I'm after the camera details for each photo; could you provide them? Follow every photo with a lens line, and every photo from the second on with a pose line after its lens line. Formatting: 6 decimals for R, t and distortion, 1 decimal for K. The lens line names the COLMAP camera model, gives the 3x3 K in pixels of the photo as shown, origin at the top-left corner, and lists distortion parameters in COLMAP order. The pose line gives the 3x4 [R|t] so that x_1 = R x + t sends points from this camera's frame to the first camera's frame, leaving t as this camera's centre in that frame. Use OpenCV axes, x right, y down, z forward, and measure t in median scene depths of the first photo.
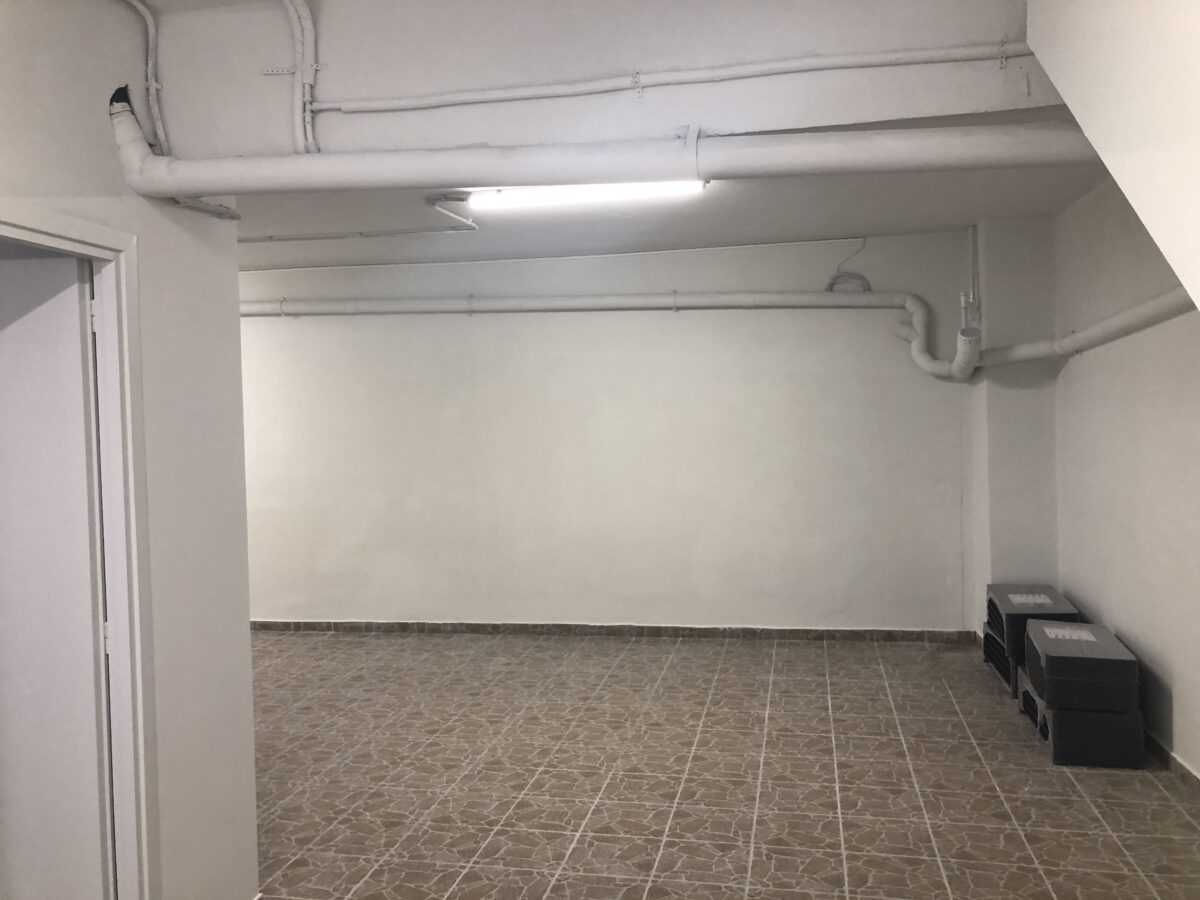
lens RADIAL K [[974.3, 0, 598.3], [0, 974.3, 439.9], [0, 0, 1]] dist [-0.001424, 0.003098]
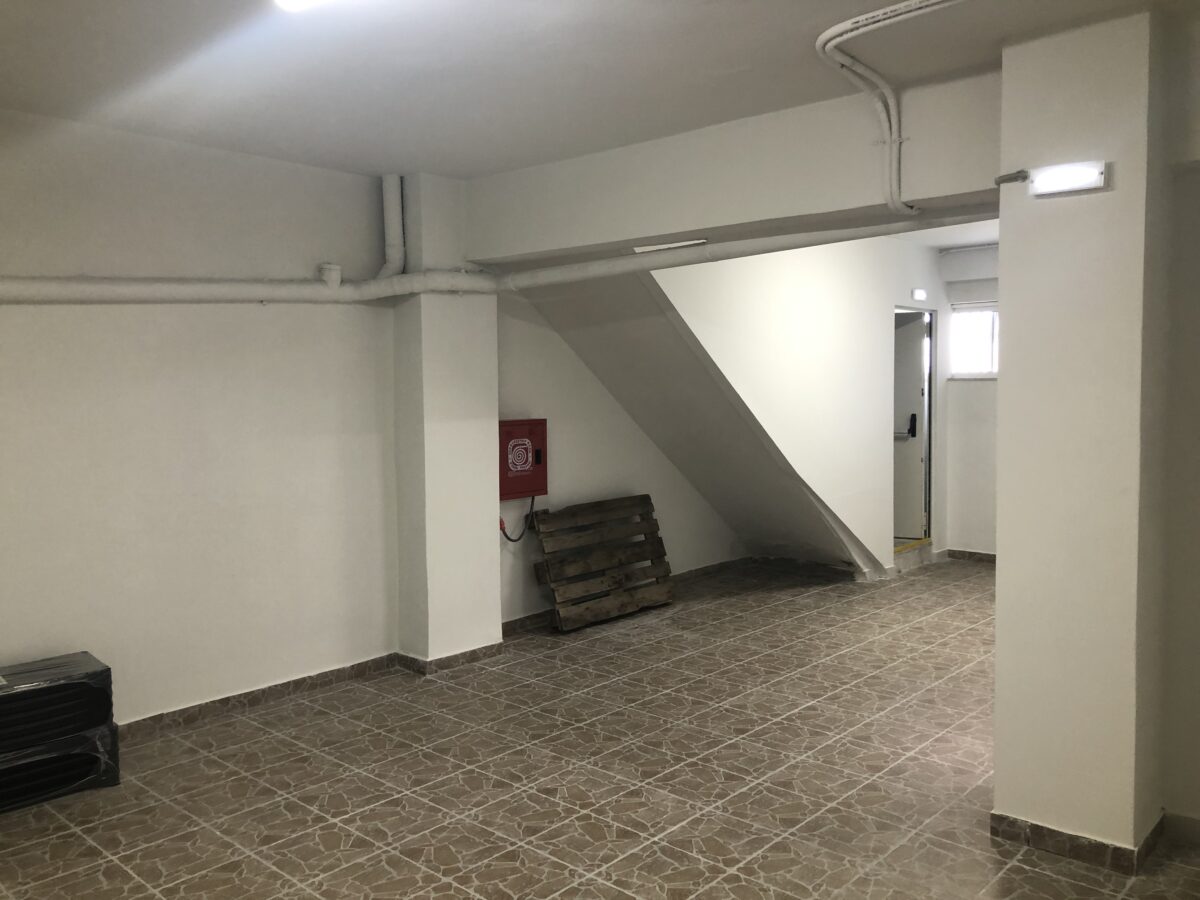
lens RADIAL K [[974.3, 0, 598.3], [0, 974.3, 439.9], [0, 0, 1]] dist [-0.001424, 0.003098]
pose [[-0.857035, 0.001730, 0.515255, -0.436770], [0.045864, 0.996281, 0.072943, -0.035378], [-0.513213, 0.086146, -0.853927, 1.741221]]
